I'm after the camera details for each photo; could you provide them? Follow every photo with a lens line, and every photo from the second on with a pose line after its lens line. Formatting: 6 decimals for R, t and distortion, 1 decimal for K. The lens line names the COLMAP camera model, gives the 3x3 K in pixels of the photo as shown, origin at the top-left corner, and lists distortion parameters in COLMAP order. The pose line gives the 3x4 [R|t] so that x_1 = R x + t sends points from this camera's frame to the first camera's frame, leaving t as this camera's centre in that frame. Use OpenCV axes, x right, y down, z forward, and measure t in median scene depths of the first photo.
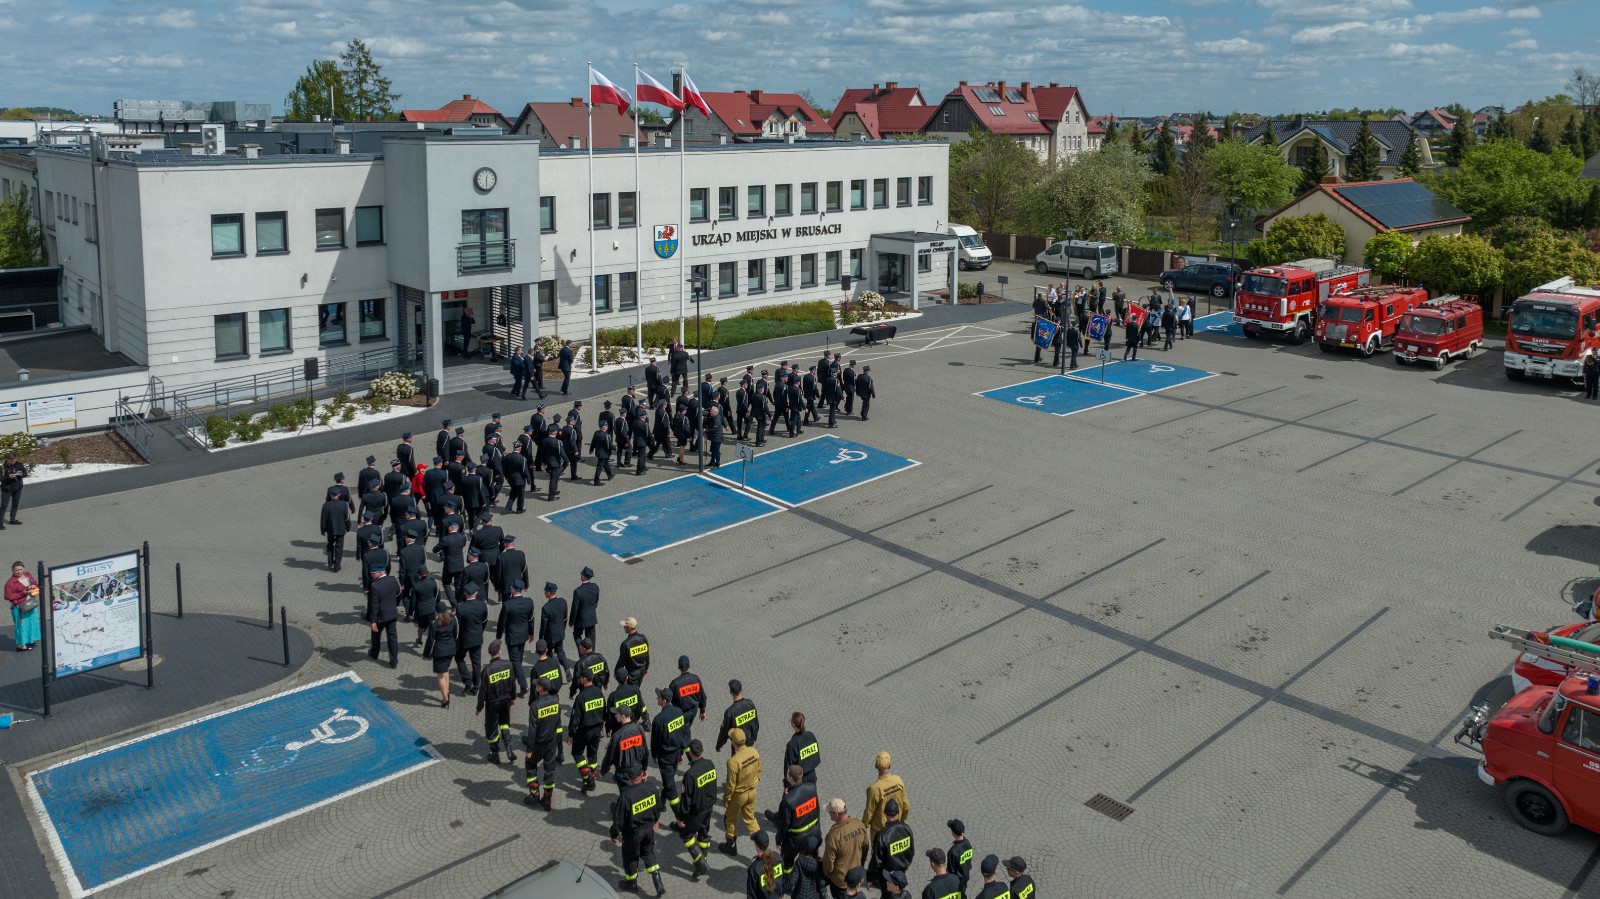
lens RADIAL K [[1175.1, 0, 794.7], [0, 1175.1, 219.9], [0, 0, 1]] dist [-0.013011, -0.002561]
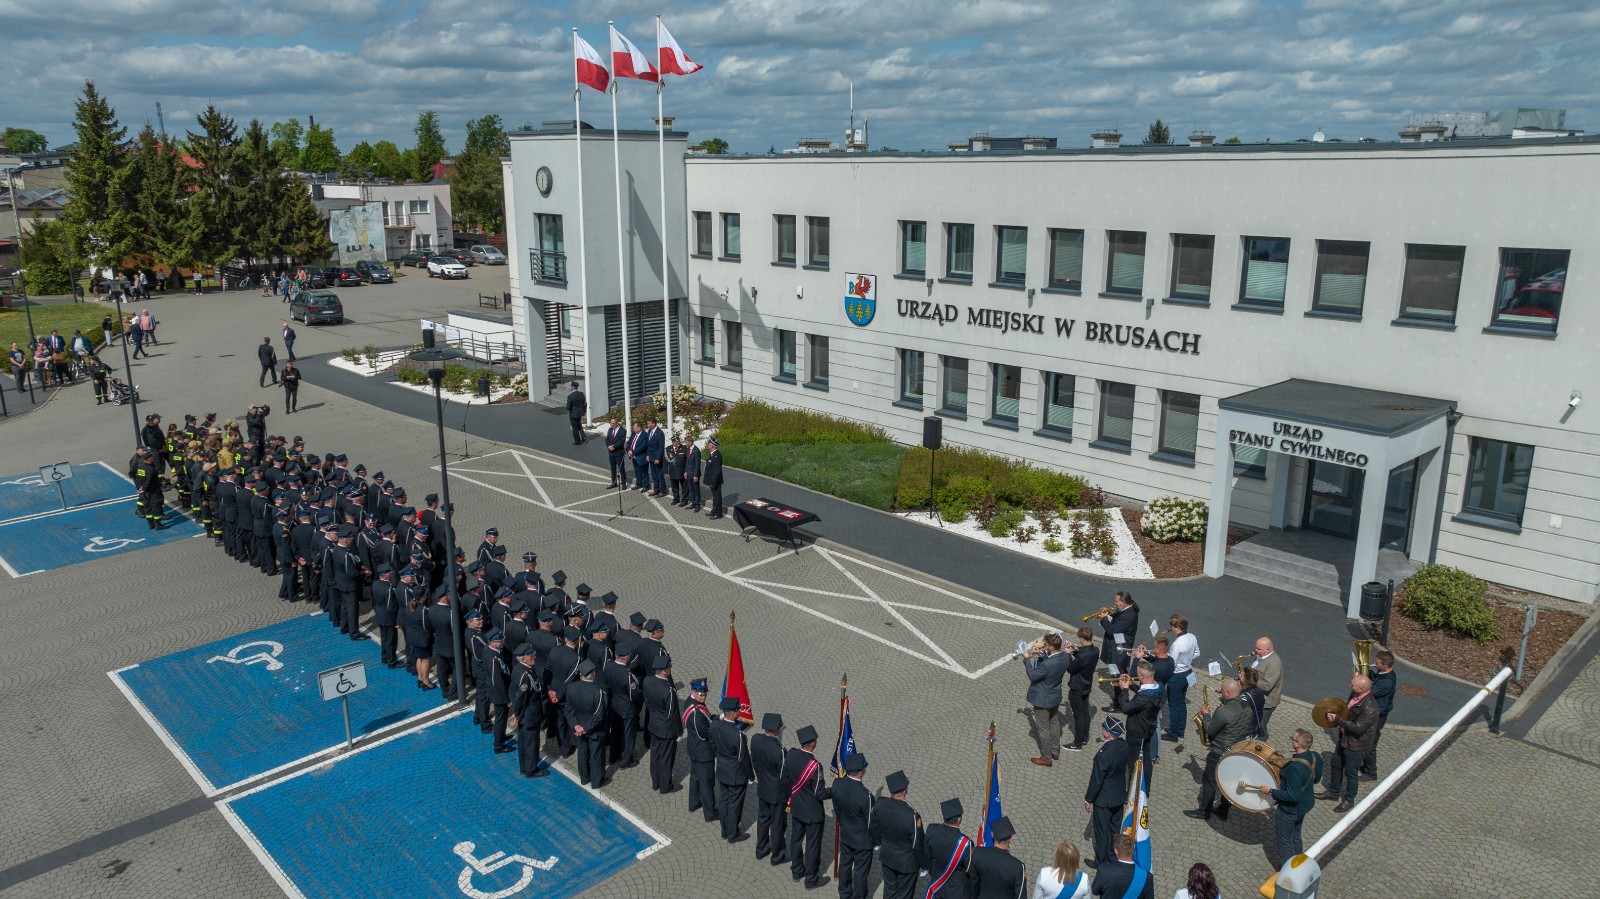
lens RADIAL K [[1128.5, 0, 790.2], [0, 1128.5, 447.4], [0, 0, 1]] dist [-0.002010, 0.005097]
pose [[0.037136, 0.250016, -0.967529, 0.515859], [-0.083350, 0.965598, 0.246318, -0.053568], [0.995828, 0.071496, 0.056697, 0.947326]]
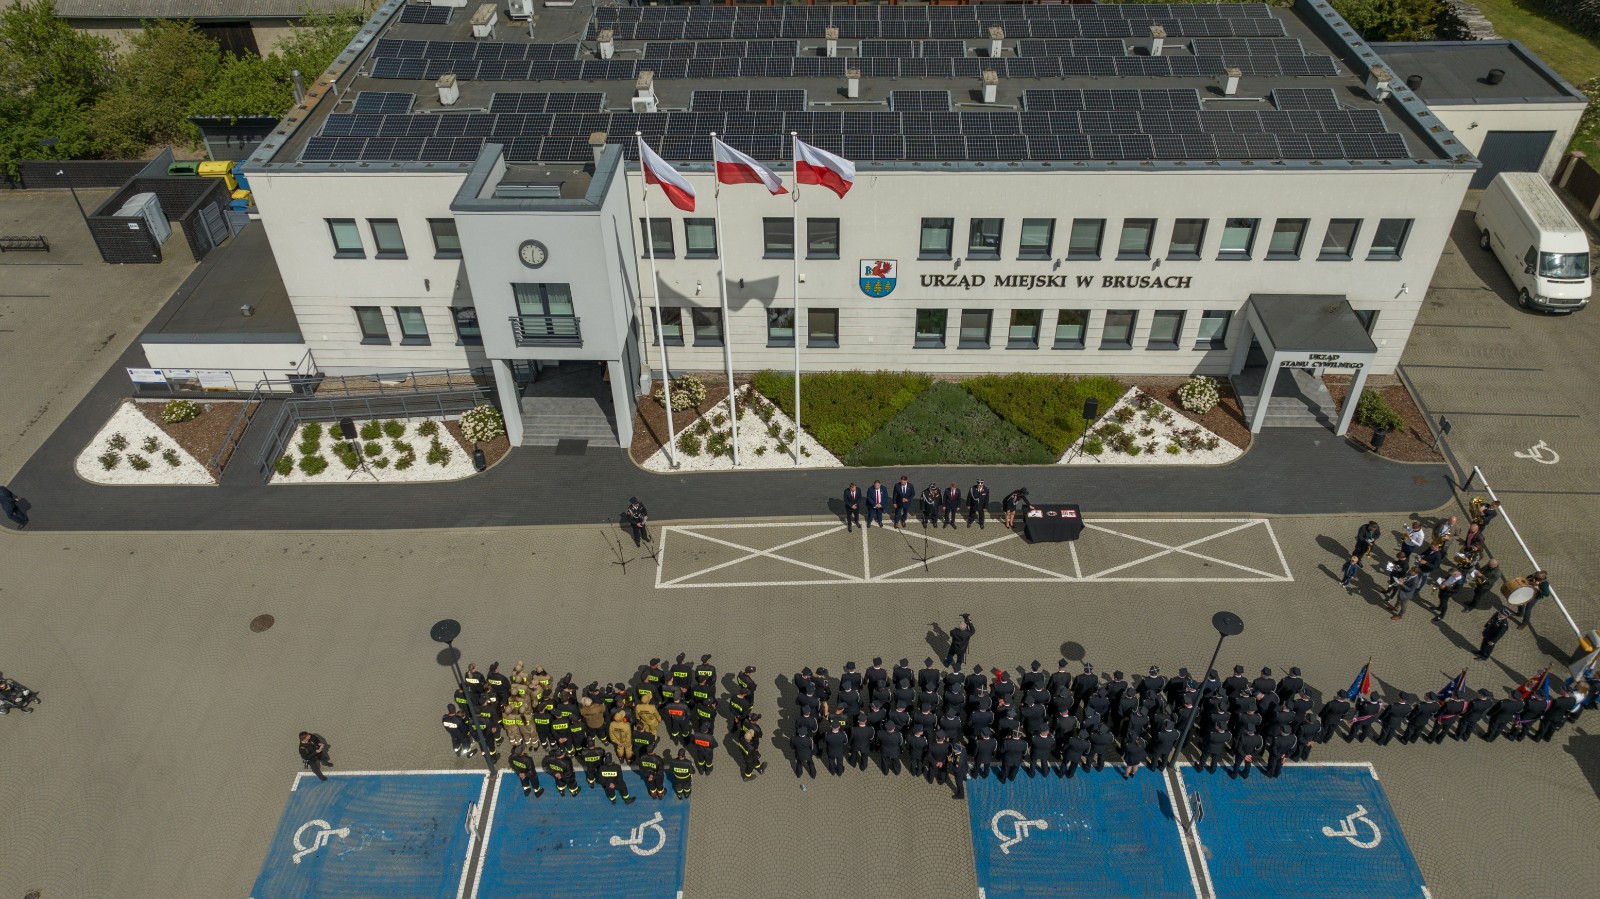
lens RADIAL K [[1144.8, 0, 800.0], [0, 1144.8, 449.5], [0, 0, 1]] dist [-0.009872, 0.004049]
pose [[0.740517, 0.423351, -0.521928, 0.291714], [-0.040199, 0.803148, 0.594422, -0.337067], [0.670834, -0.419199, 0.611763, 0.472990]]
